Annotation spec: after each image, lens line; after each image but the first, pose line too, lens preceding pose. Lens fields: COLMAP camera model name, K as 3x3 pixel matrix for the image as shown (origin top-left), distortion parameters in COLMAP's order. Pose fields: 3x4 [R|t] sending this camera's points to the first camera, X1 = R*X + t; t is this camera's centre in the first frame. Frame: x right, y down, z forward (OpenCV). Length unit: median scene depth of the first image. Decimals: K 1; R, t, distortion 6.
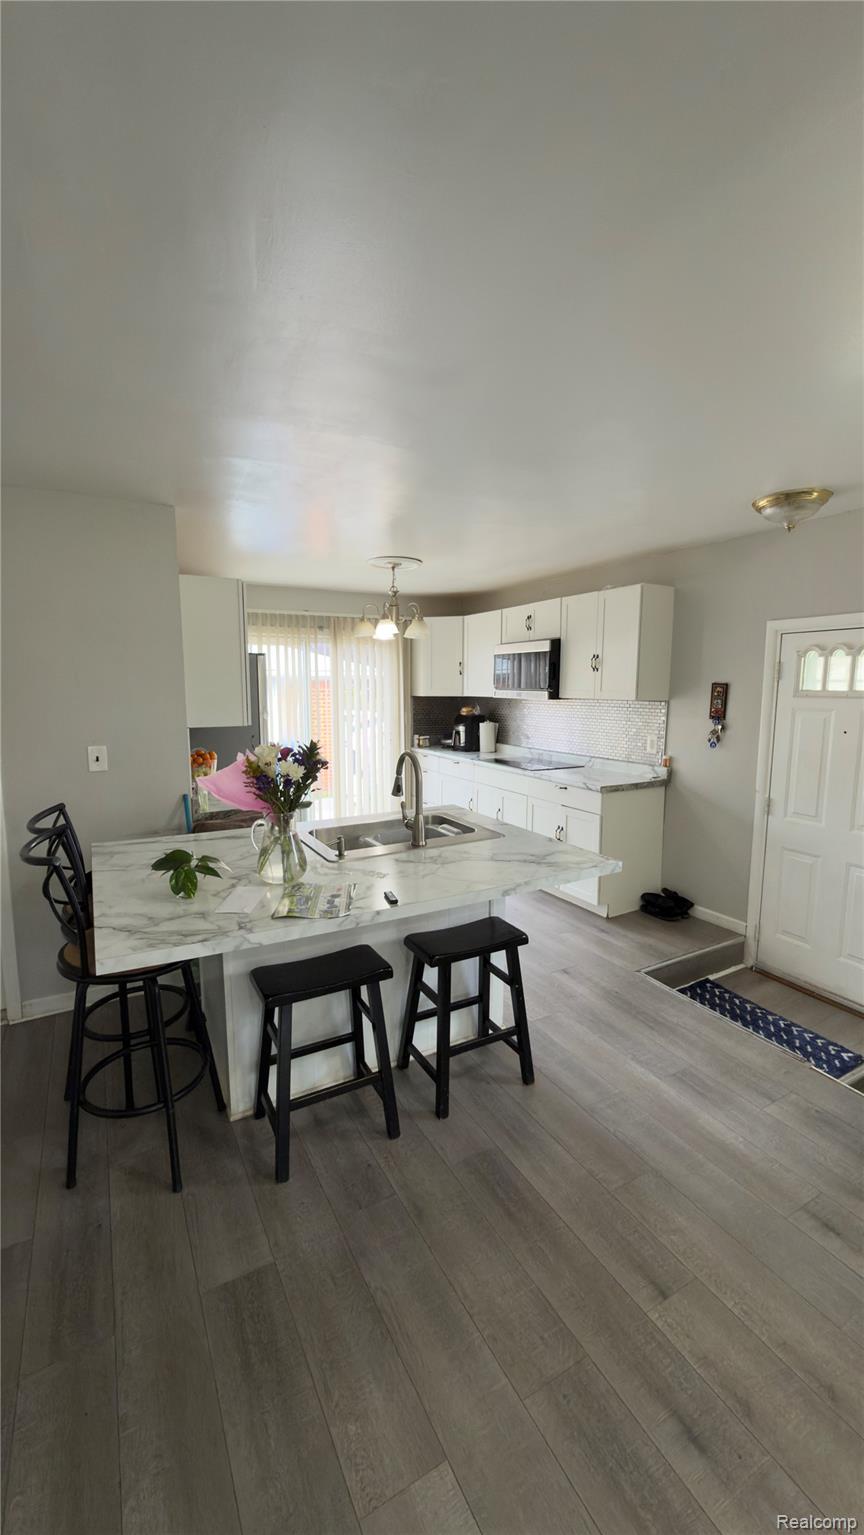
lens RADIAL K [[612.5, 0, 421.9], [0, 612.5, 771.1], [0, 0, 1]] dist [-0.000025, -0.000363]
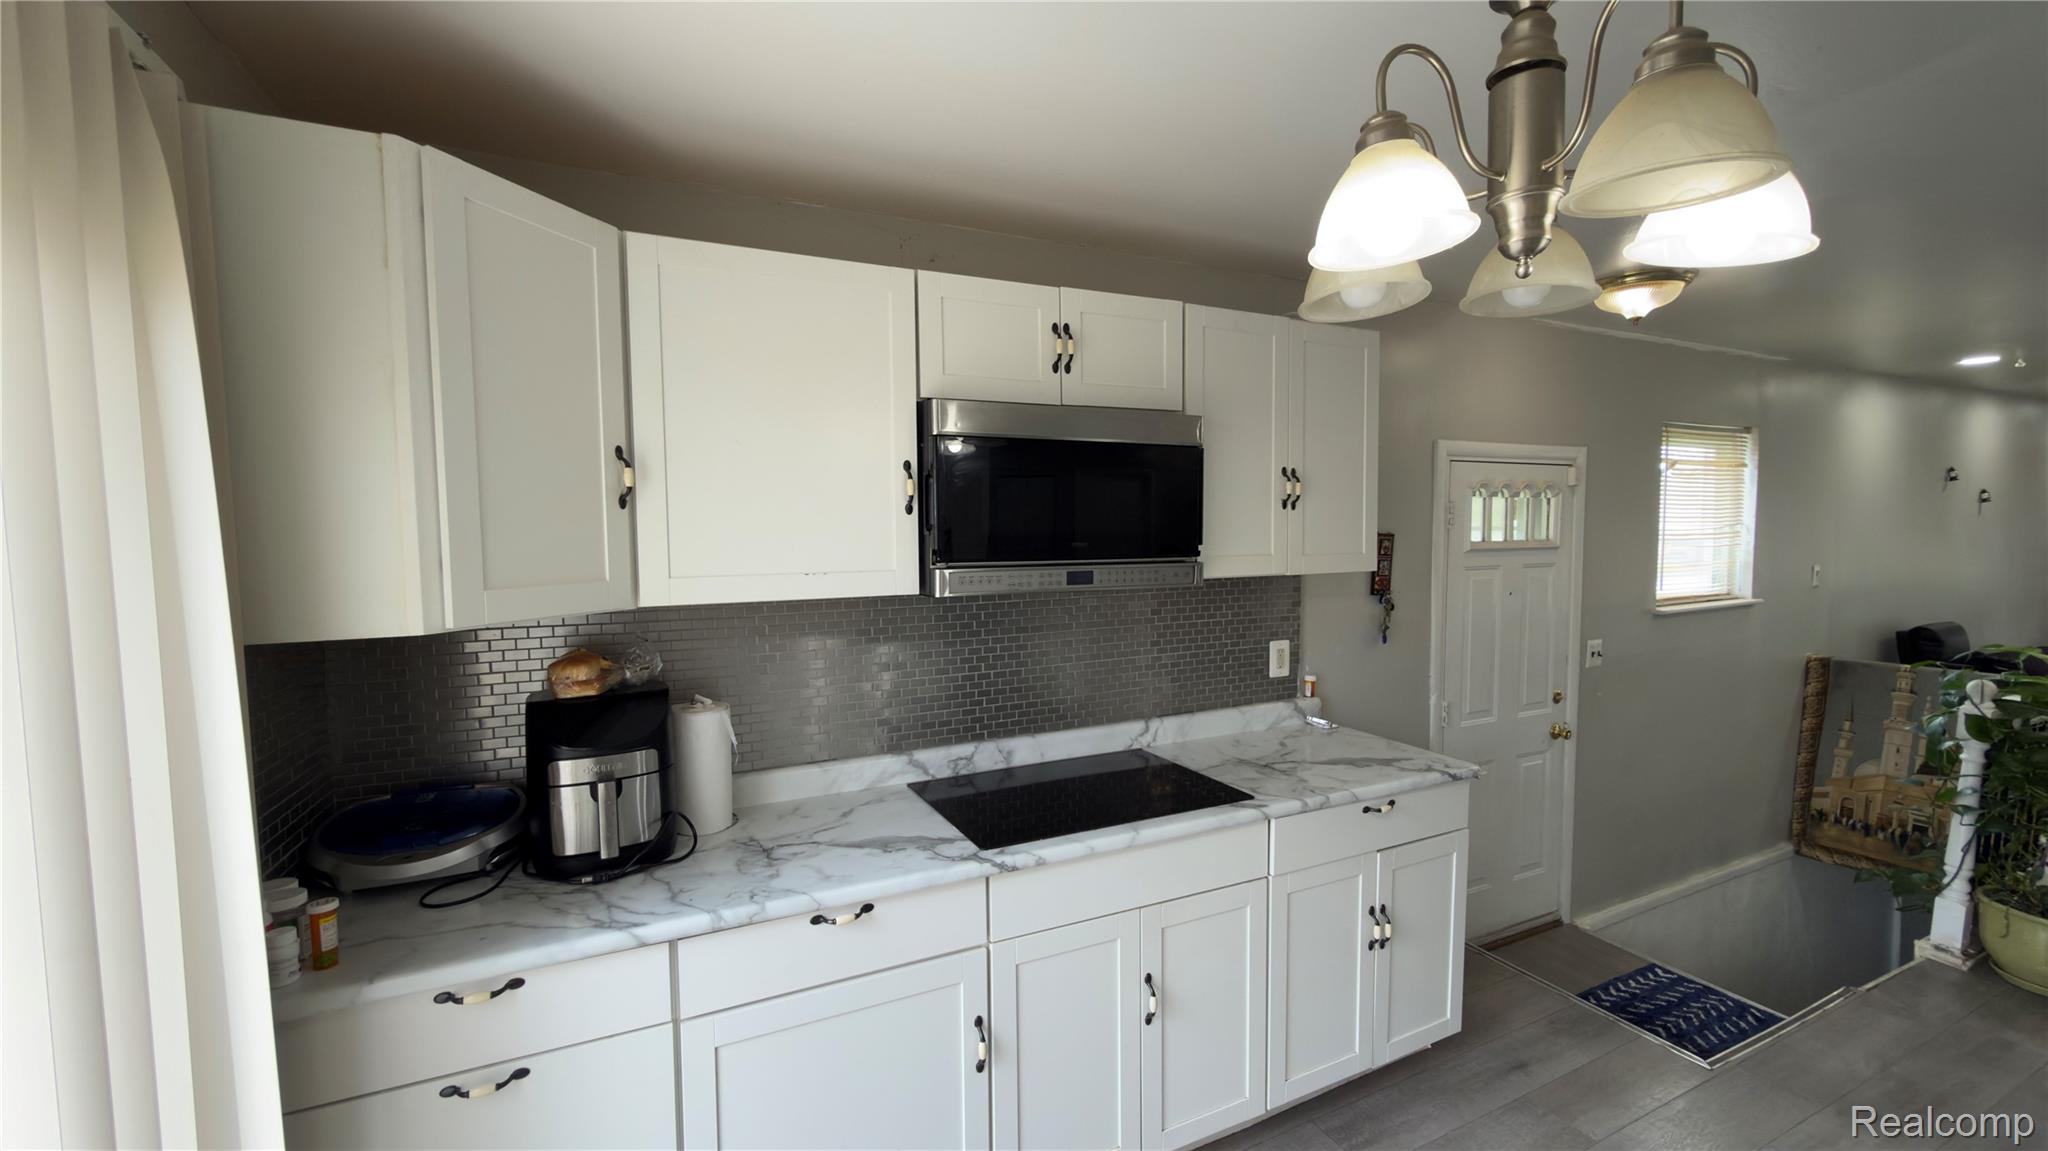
lens RADIAL K [[817.3, 0, 1028.6], [0, 817.3, 577.2], [0, 0, 1]] dist [-0.000025, -0.000363]
pose [[0.039301, -0.062641, 0.997262, -0.221376], [0.148939, 0.987251, 0.056142, -0.137942], [-0.988065, 0.146324, 0.048130, 0.910639]]
